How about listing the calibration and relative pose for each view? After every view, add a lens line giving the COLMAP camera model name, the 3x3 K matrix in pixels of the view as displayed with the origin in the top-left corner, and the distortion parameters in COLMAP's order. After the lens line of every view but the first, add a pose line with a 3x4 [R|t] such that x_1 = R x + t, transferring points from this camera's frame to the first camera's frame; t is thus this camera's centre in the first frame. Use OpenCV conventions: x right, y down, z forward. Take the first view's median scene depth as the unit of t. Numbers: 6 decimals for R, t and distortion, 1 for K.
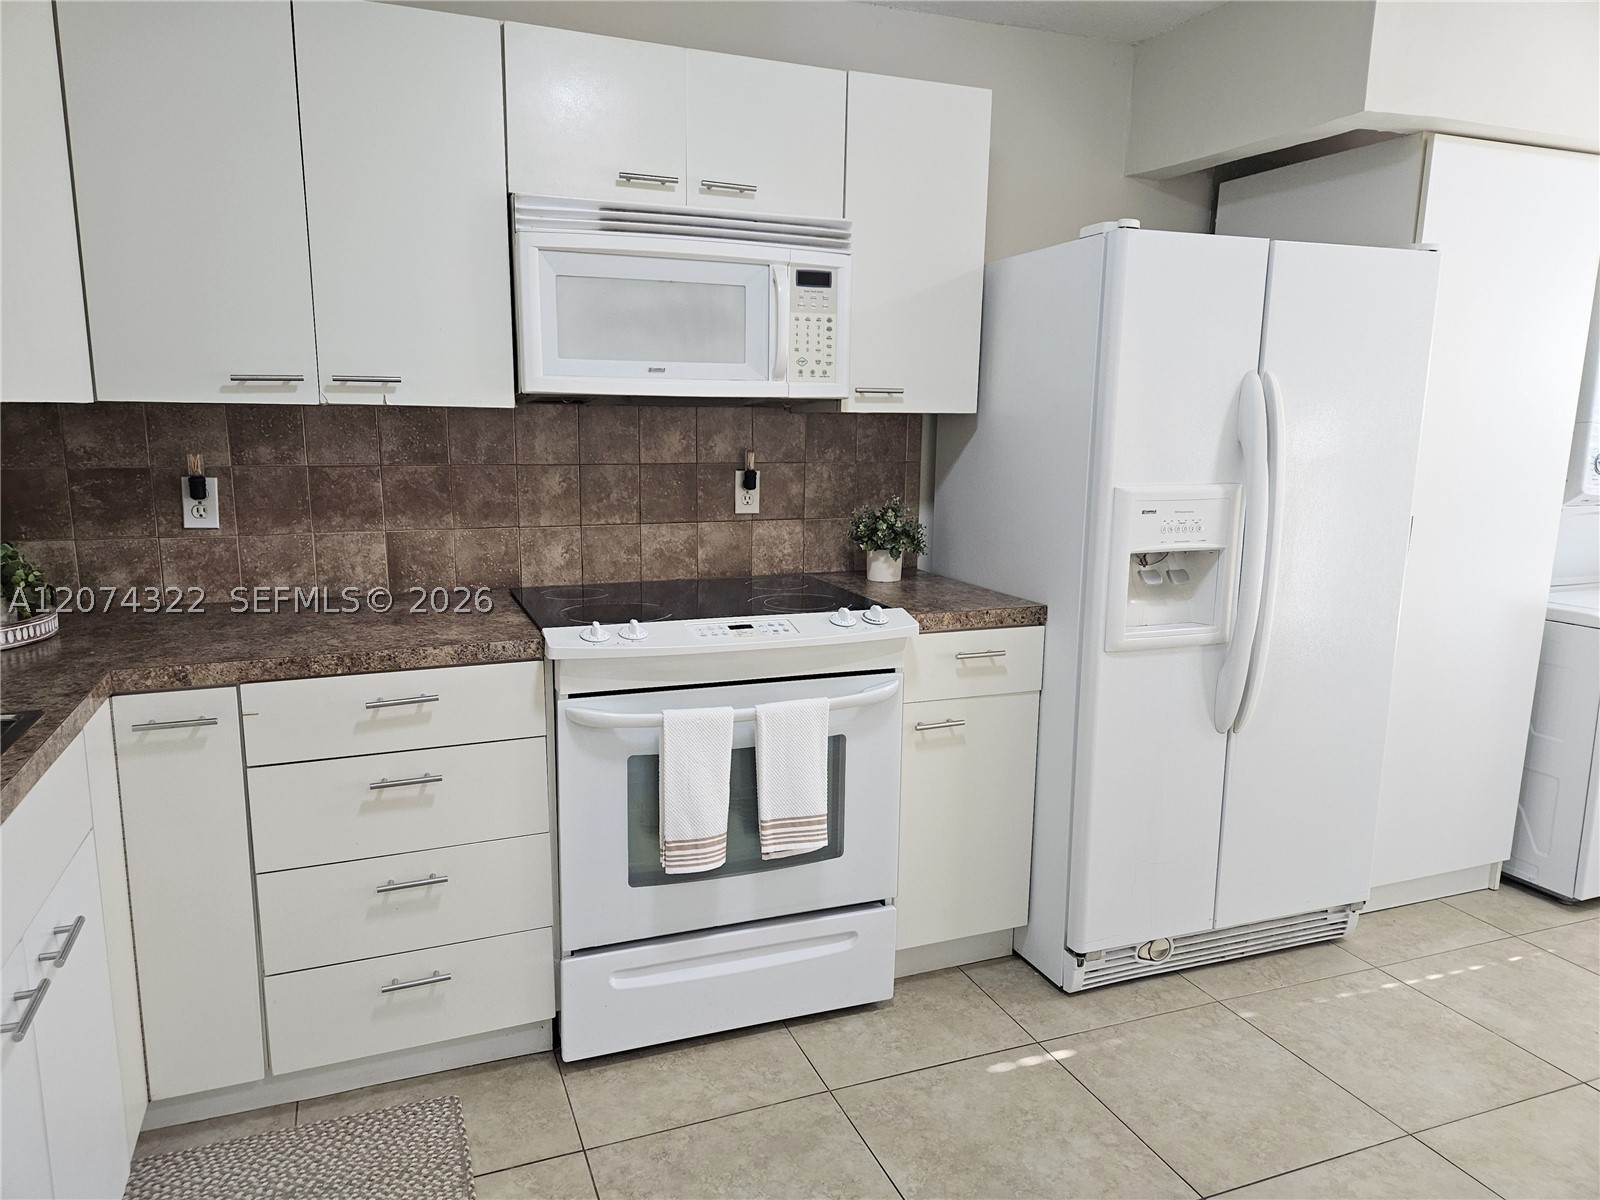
lens RADIAL K [[1067.2, 0, 757.6], [0, 1067.2, 605.2], [0, 0, 1]] dist [0.069297, -0.056158]
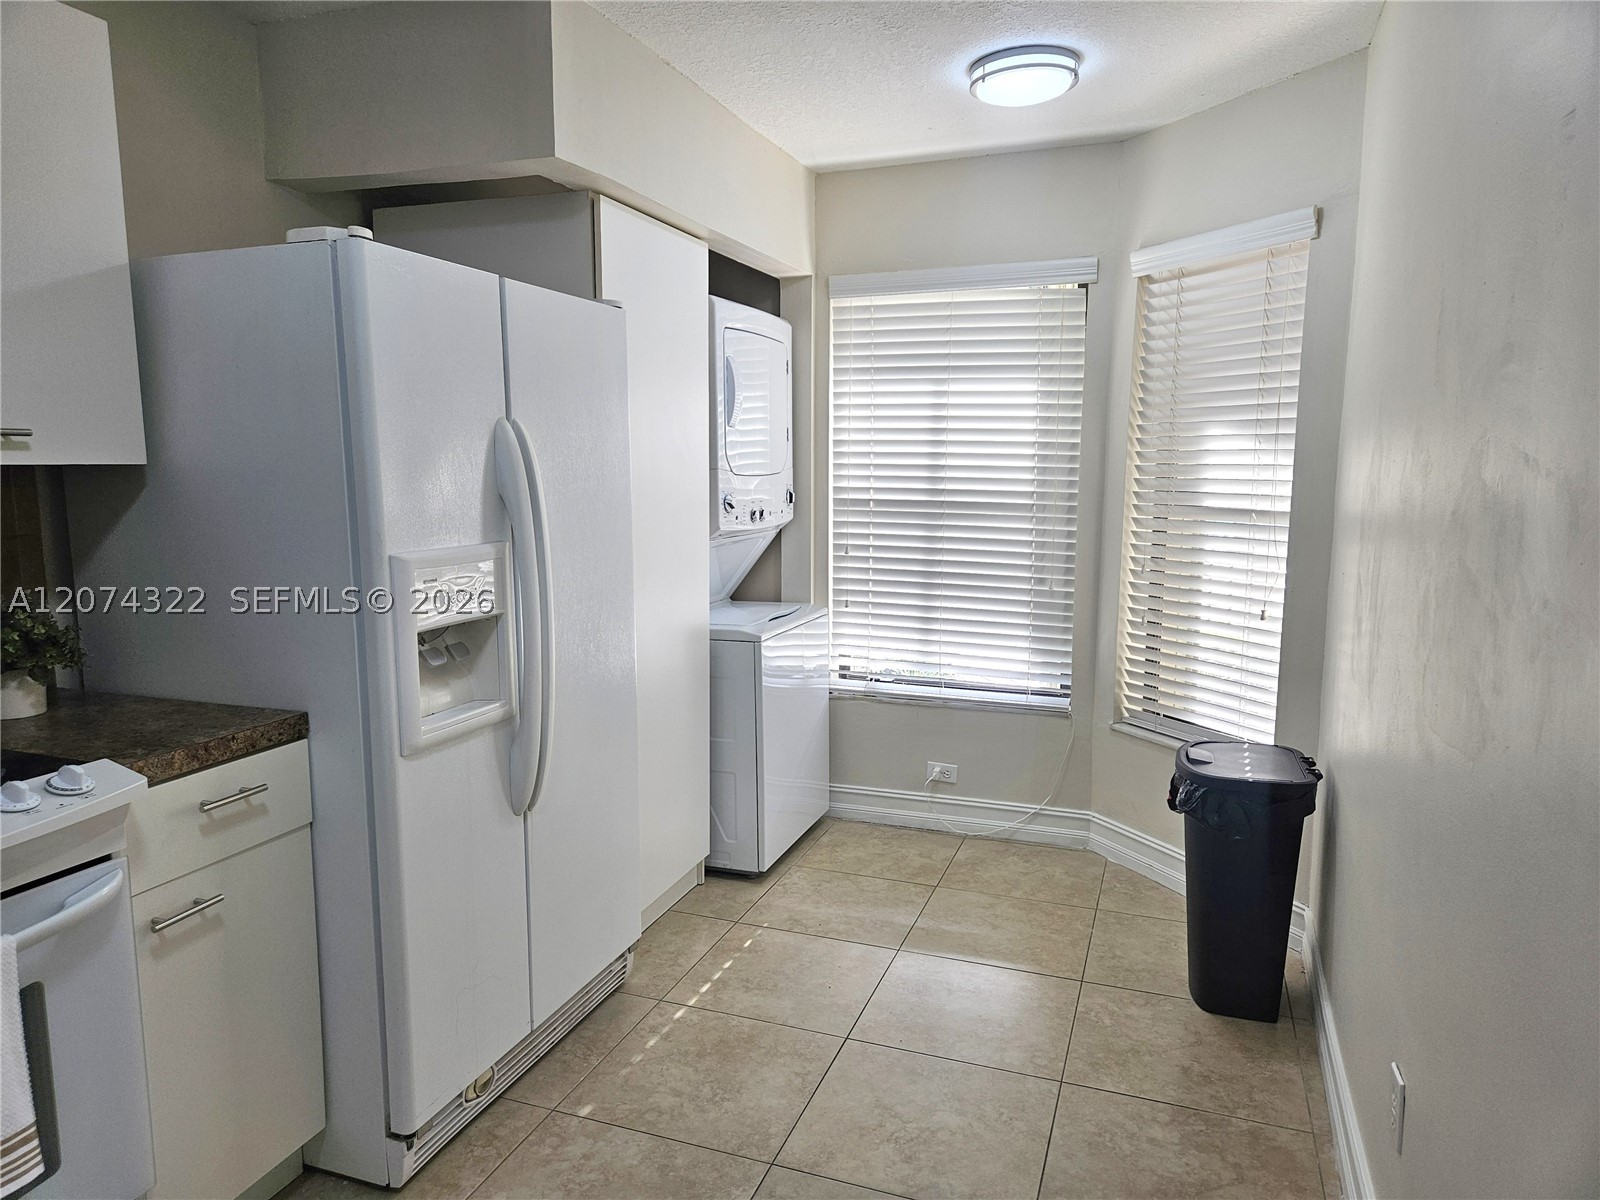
lens RADIAL K [[1067.2, 0, 757.6], [0, 1067.2, 605.2], [0, 0, 1]] dist [0.069297, -0.056158]
pose [[0.653720, -0.113502, 0.748176, -0.091311], [0.141000, 0.989643, 0.026936, -0.051538], [-0.743485, 0.087884, 0.662953, 0.240839]]
